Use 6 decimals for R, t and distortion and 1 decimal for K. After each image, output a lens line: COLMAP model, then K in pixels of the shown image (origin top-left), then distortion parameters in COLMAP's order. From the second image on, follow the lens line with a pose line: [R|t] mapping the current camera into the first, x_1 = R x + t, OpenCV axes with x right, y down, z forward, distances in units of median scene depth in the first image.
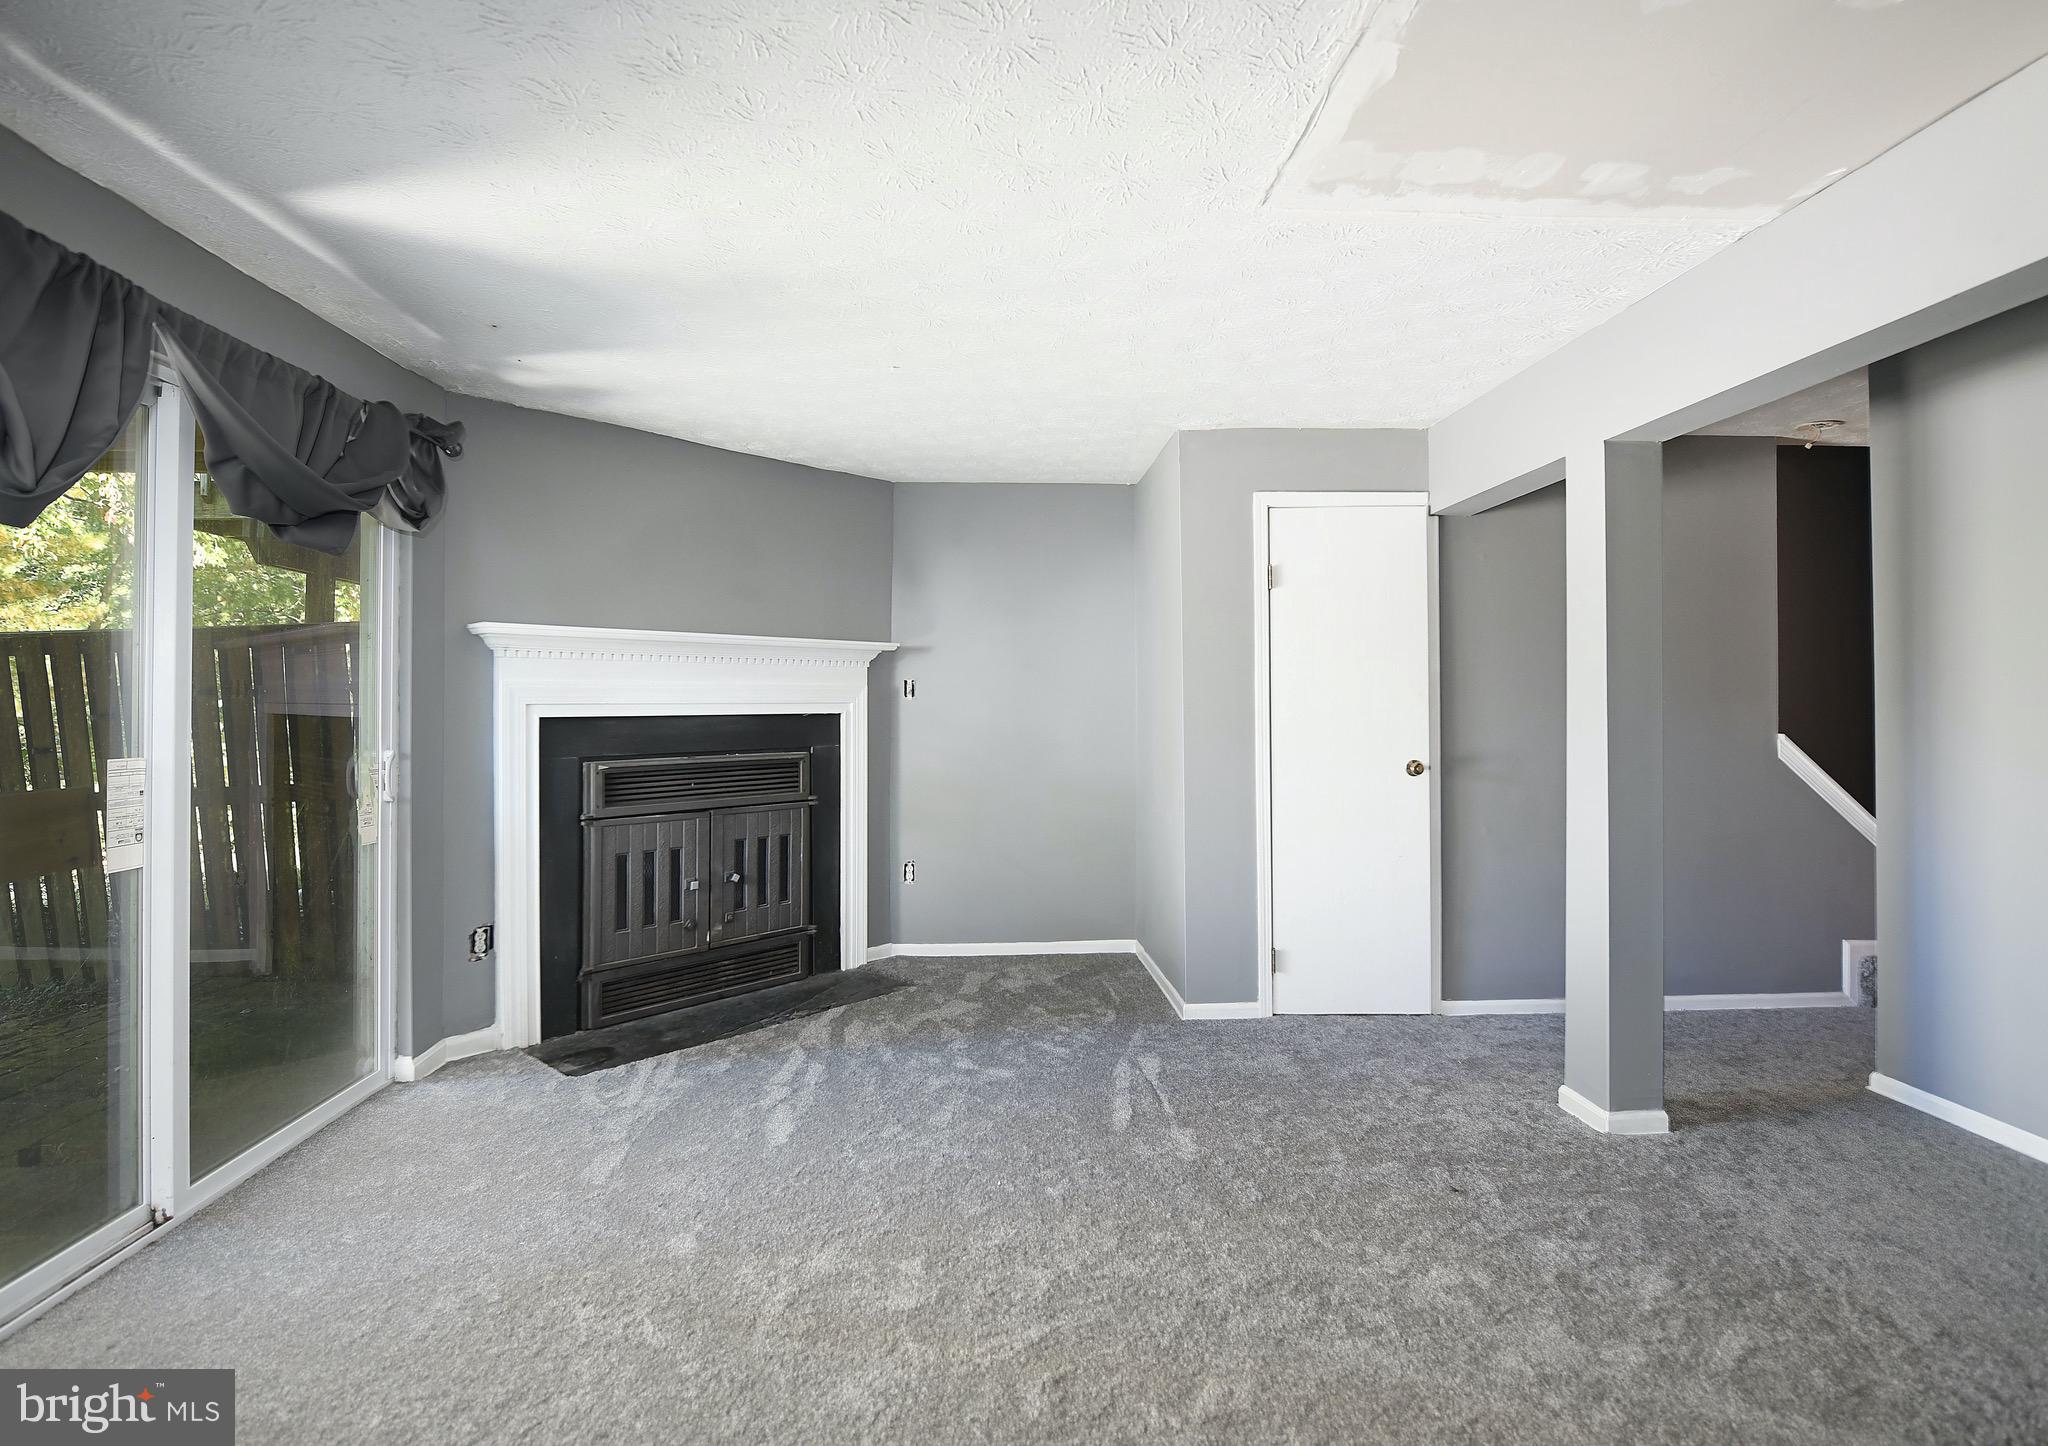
lens RADIAL K [[987.3, 0, 1022.5], [0, 987.3, 710.6], [0, 0, 1]] dist [-0.014651, -0.001645]
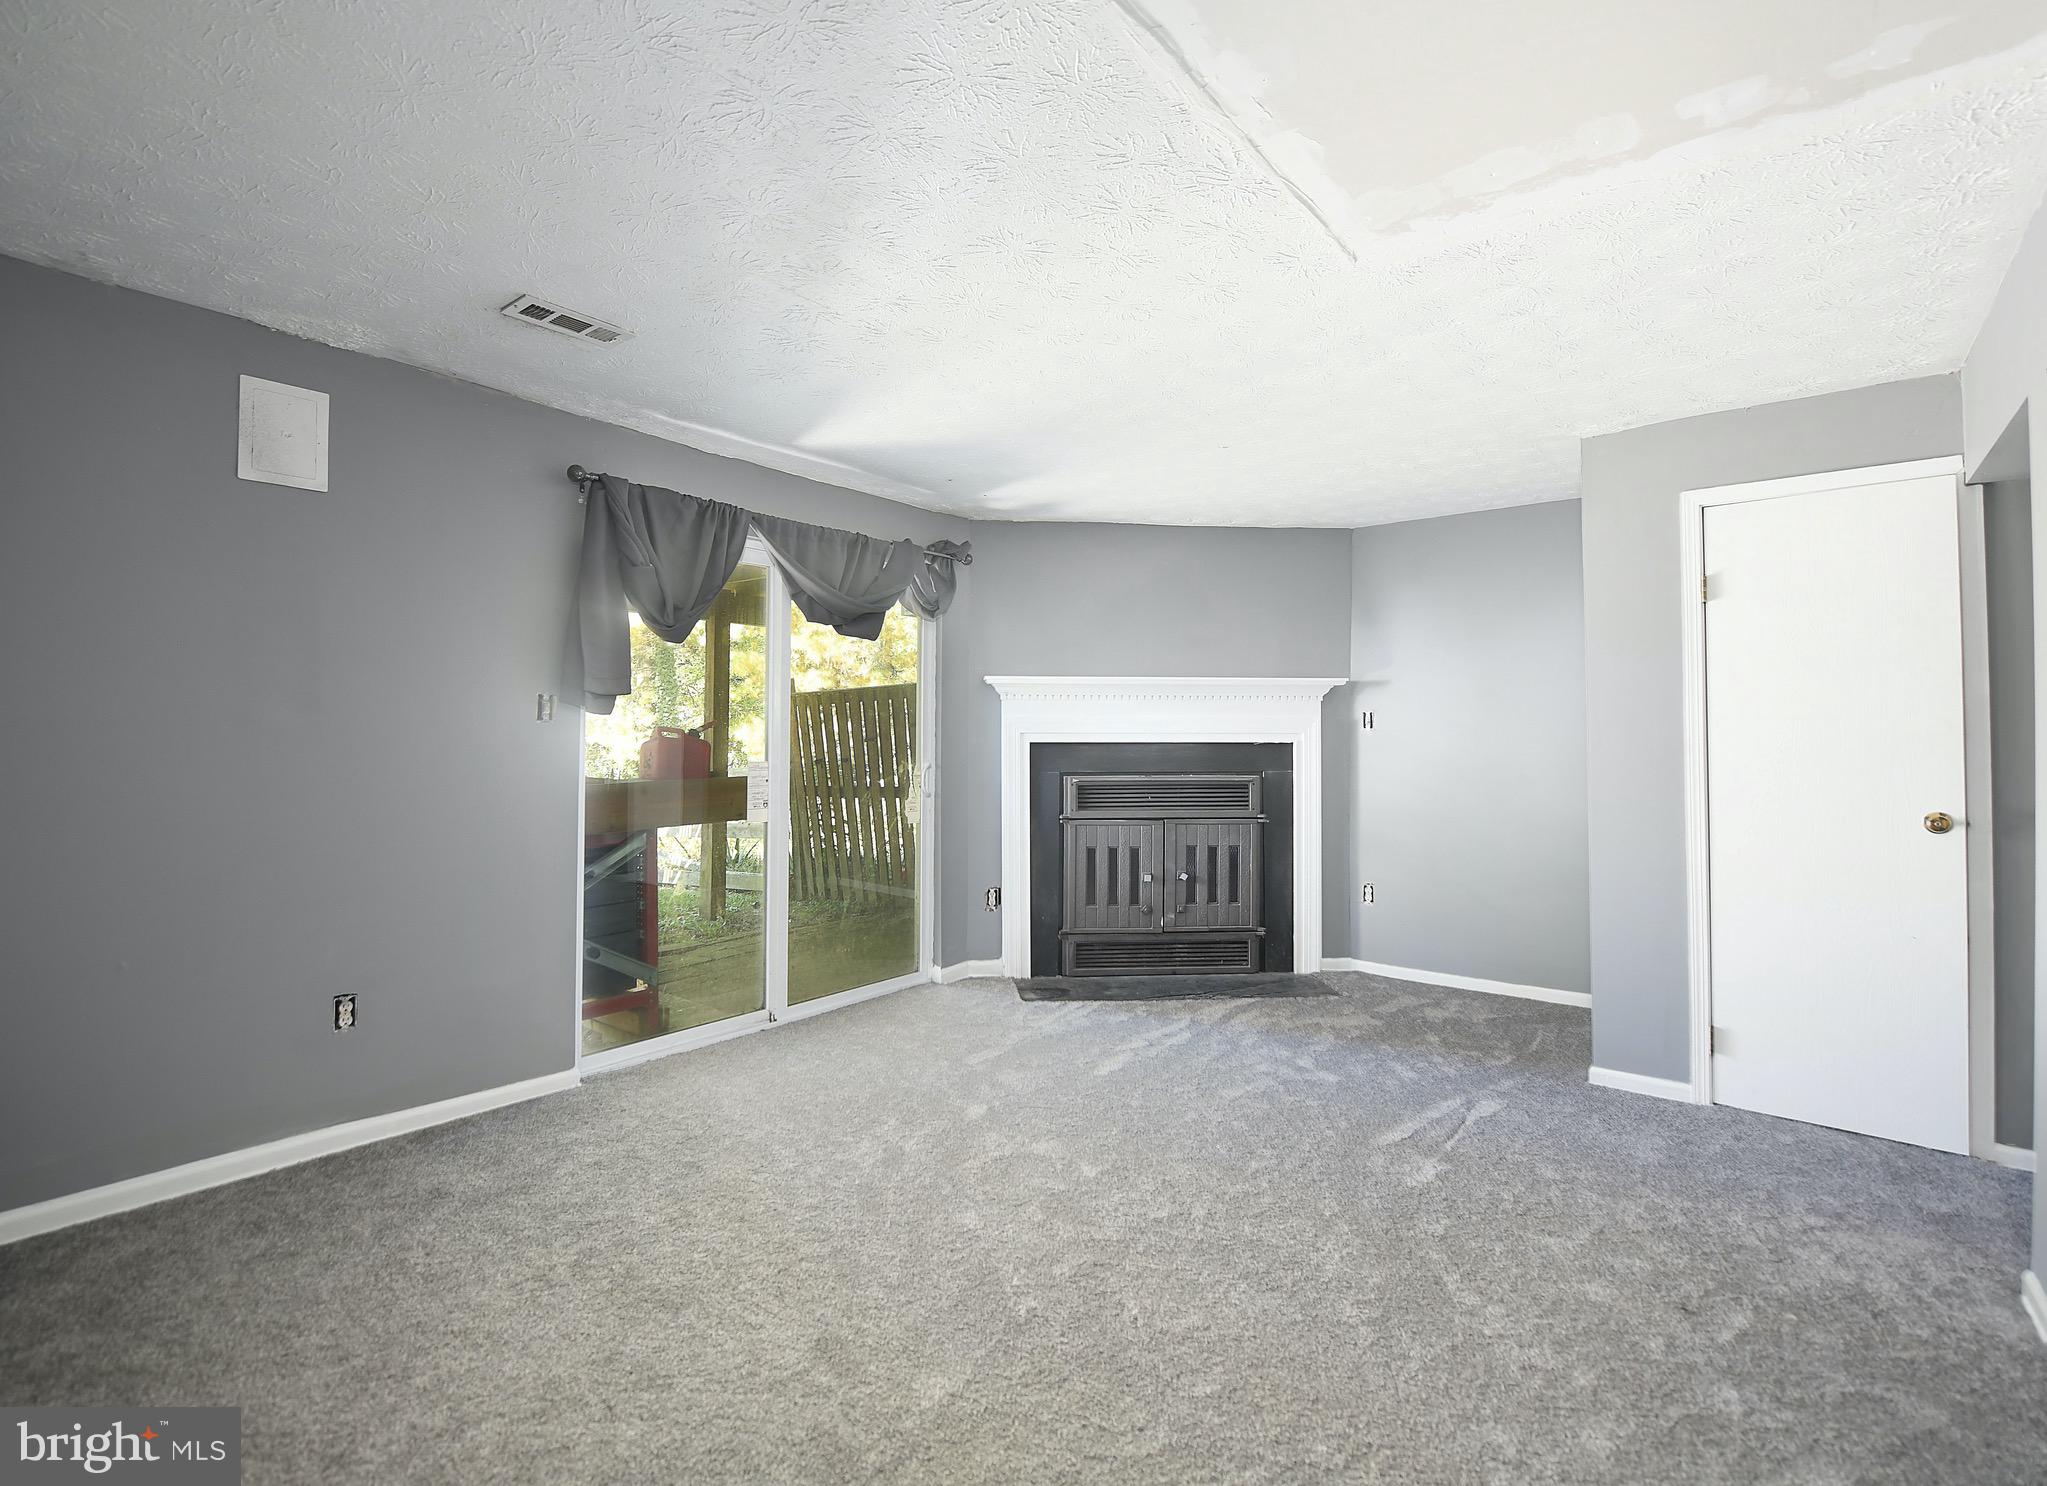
lens RADIAL K [[928.3, 0, 1026.7], [0, 928.3, 733.0], [0, 0, 1]] dist [-0.016398, -0.002540]
pose [[0.749138, 0.004834, -0.662396, 0.337824], [-0.010186, 0.999939, -0.004223, -0.000650], [0.662335, 0.009911, 0.749142, 0.015432]]
